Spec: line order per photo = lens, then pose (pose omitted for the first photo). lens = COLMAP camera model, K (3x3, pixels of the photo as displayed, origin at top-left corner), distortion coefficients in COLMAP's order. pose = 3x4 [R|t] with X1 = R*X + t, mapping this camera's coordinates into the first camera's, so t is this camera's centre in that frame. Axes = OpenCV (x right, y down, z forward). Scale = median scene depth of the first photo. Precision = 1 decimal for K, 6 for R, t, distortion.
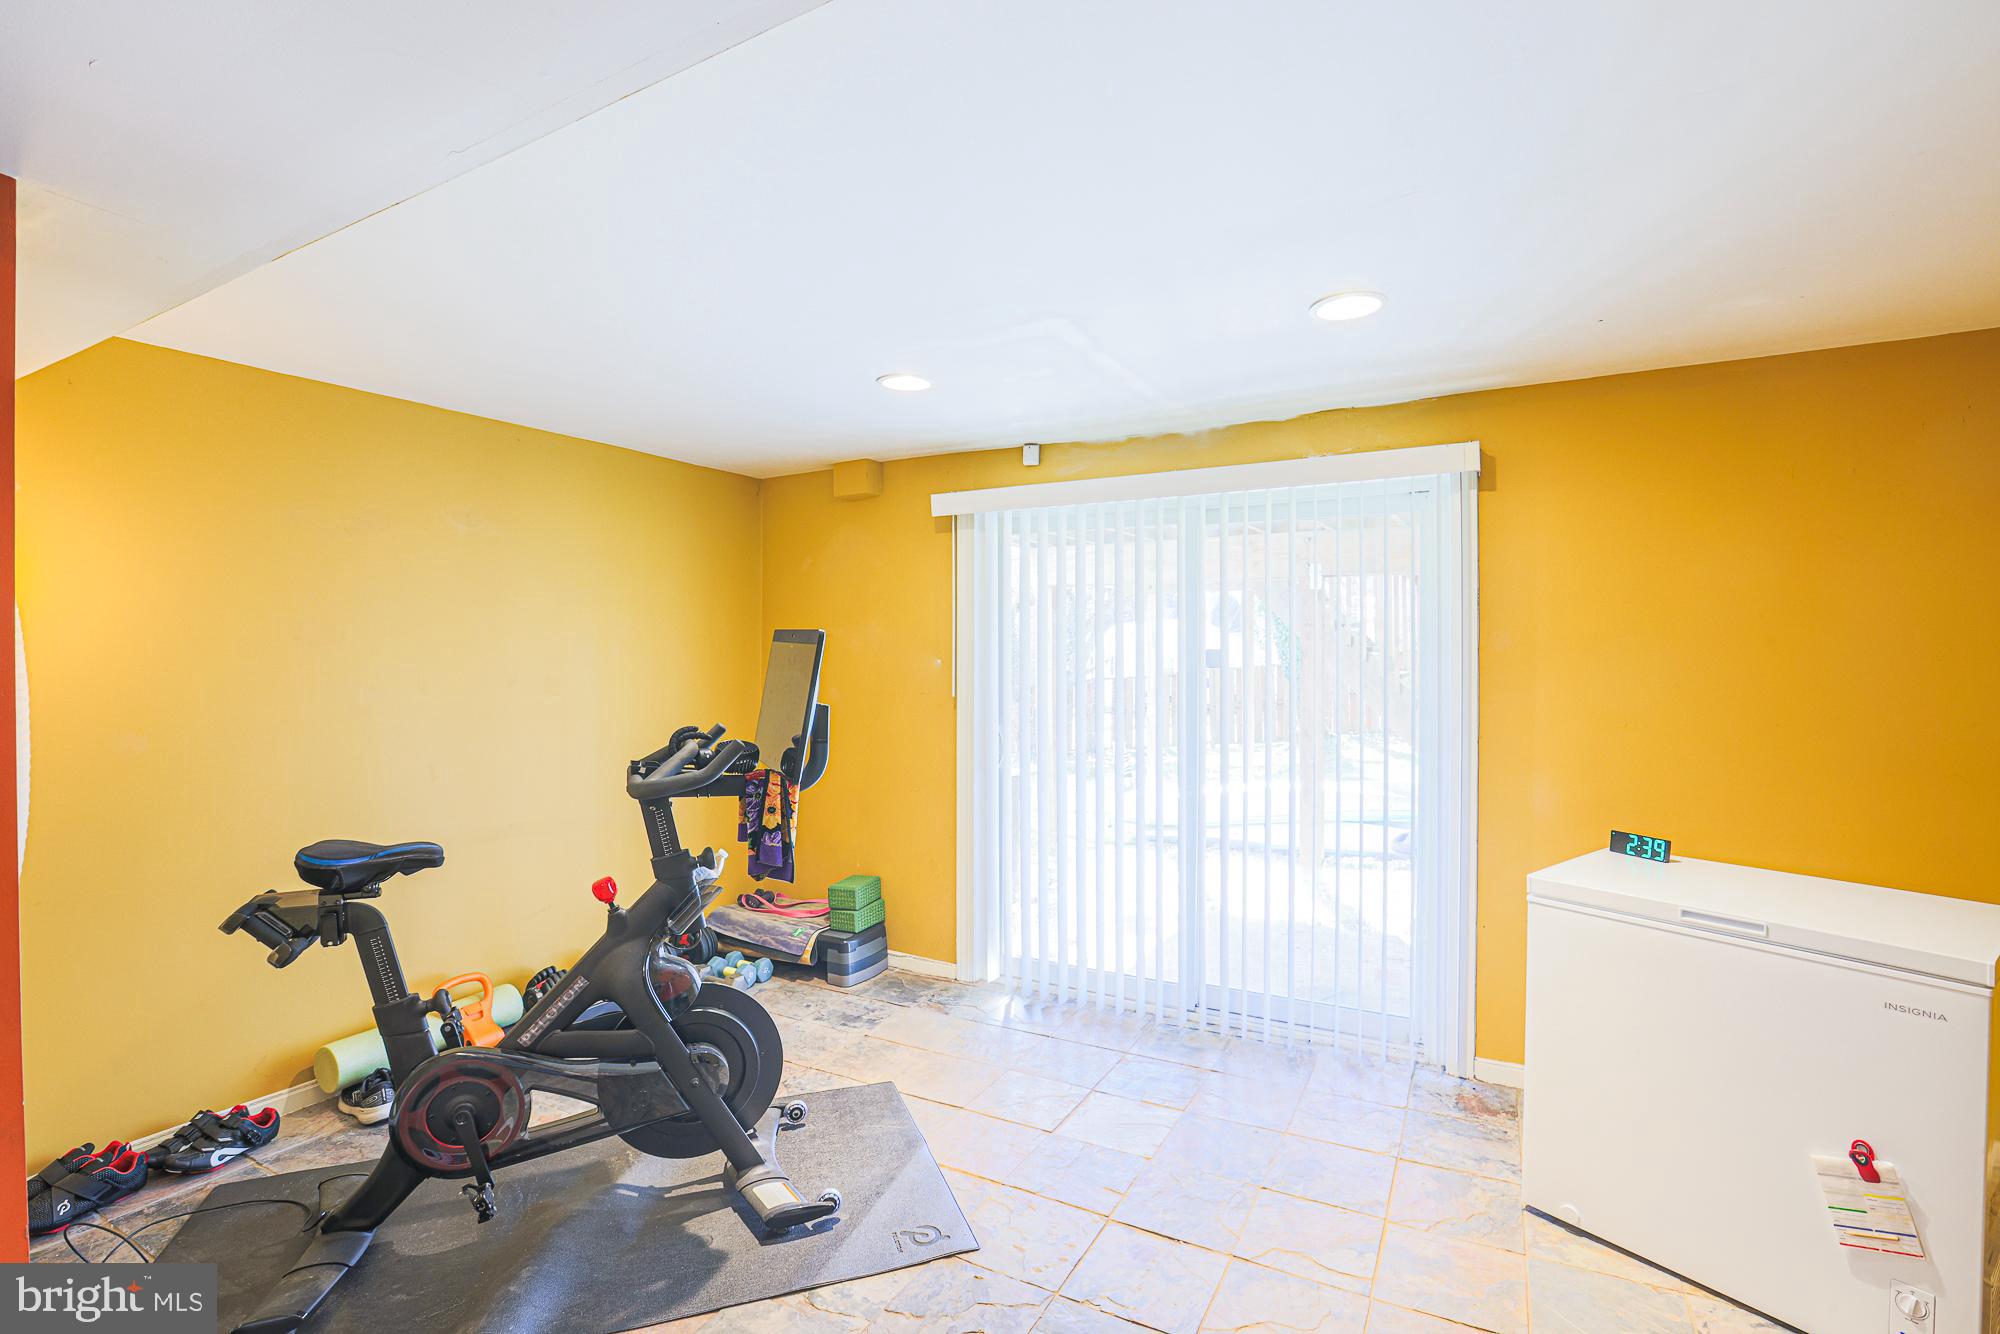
lens RADIAL K [[943.6, 0, 997.0], [0, 943.6, 658.6], [0, 0, 1]] dist [-0.063628, 0.006515]
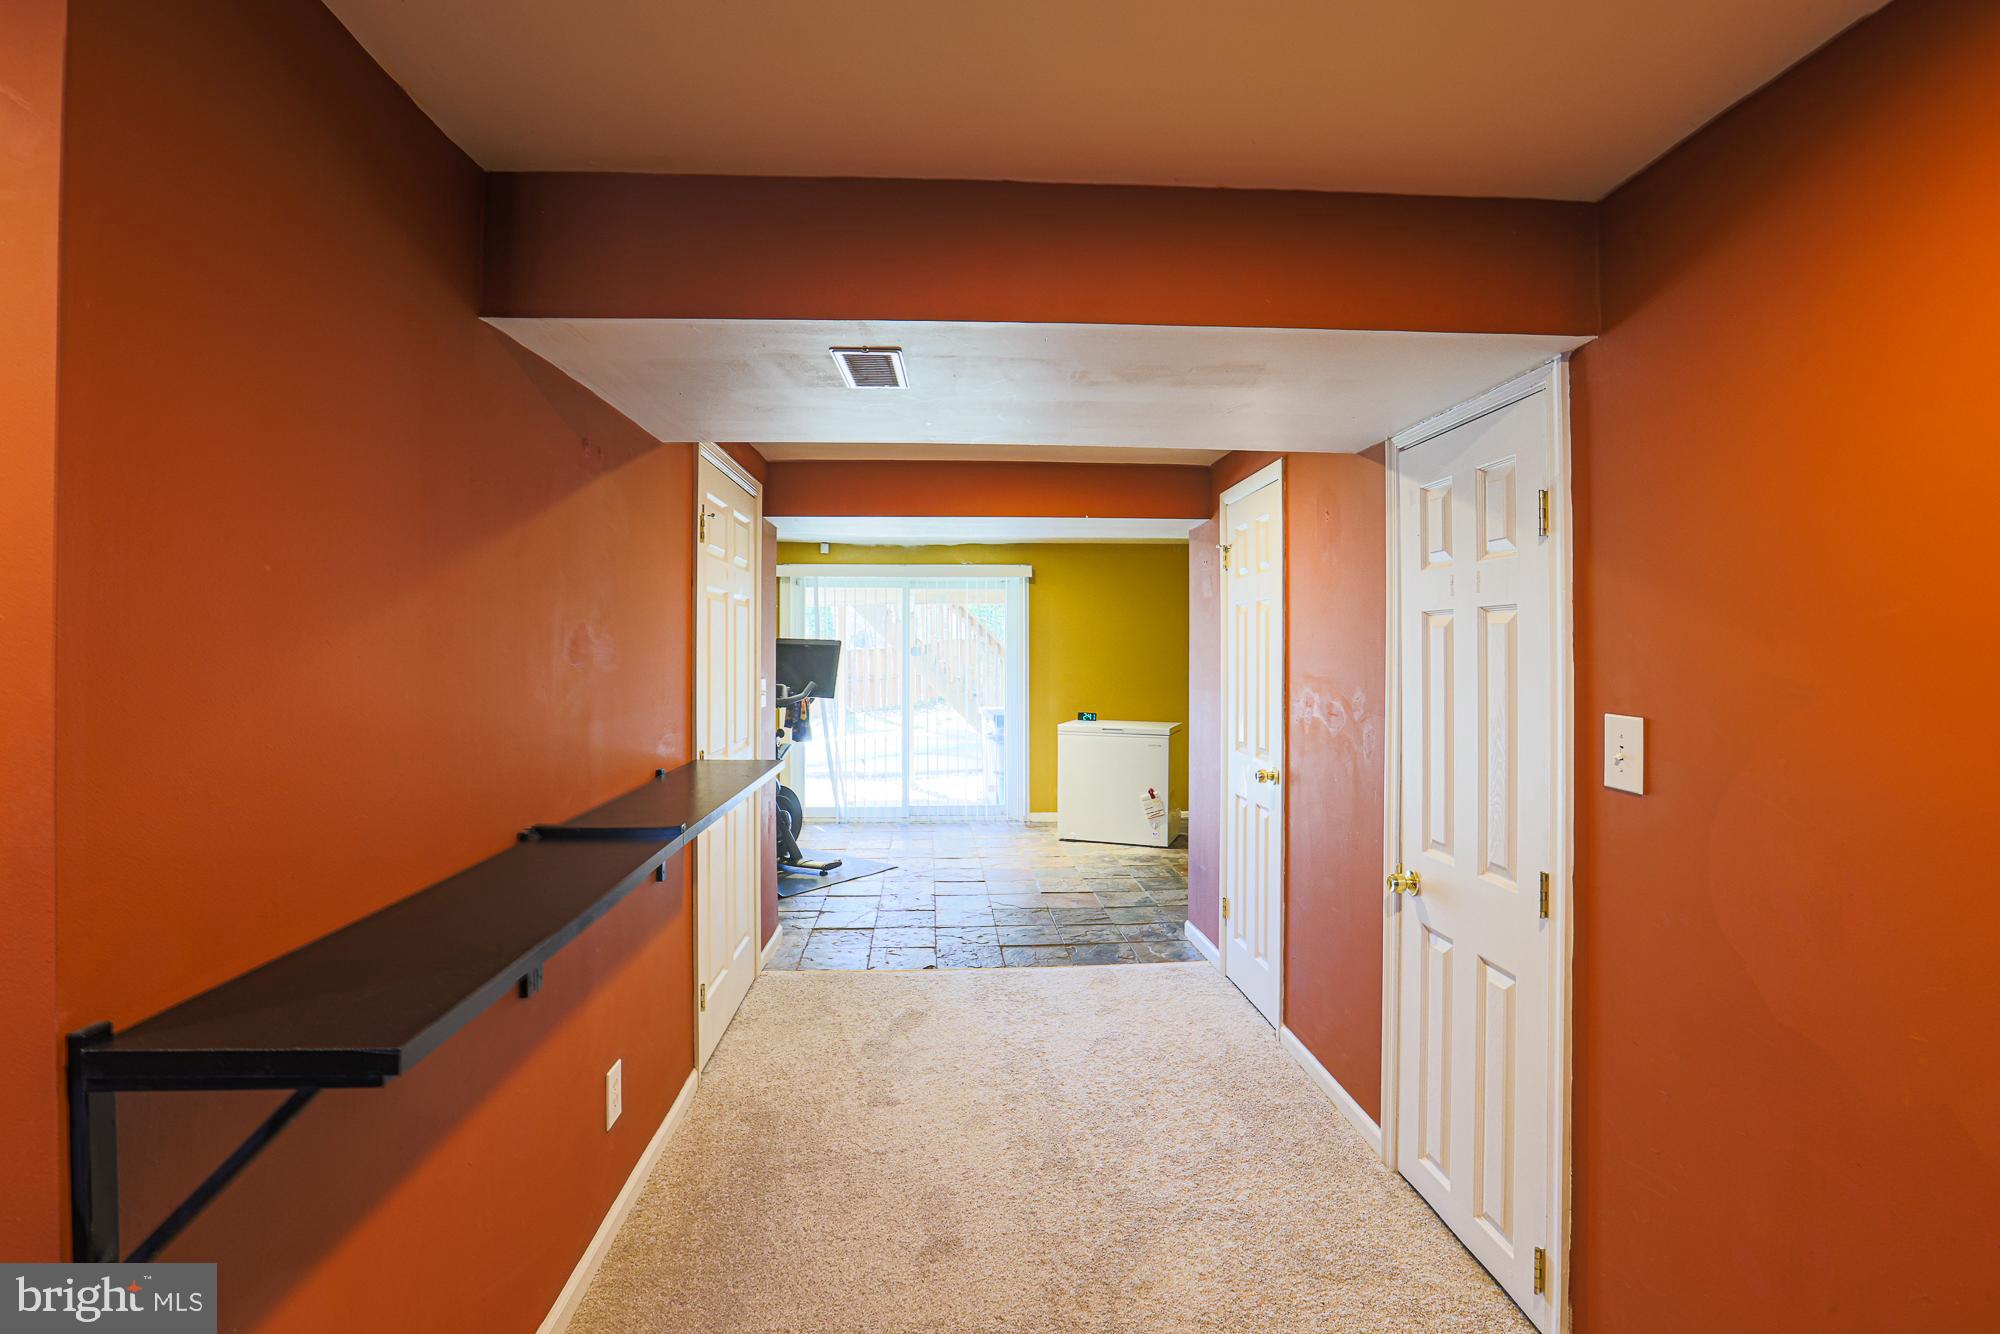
lens RADIAL K [[930.3, 0, 994.8], [0, 930.3, 658.2], [0, 0, 1]] dist [-0.045919, 0.019105]
pose [[0.837448, -0.005546, 0.546488, -1.053080], [0.002401, 0.999976, 0.006469, 0.003277], [-0.546511, -0.004105, 0.837442, -1.190255]]
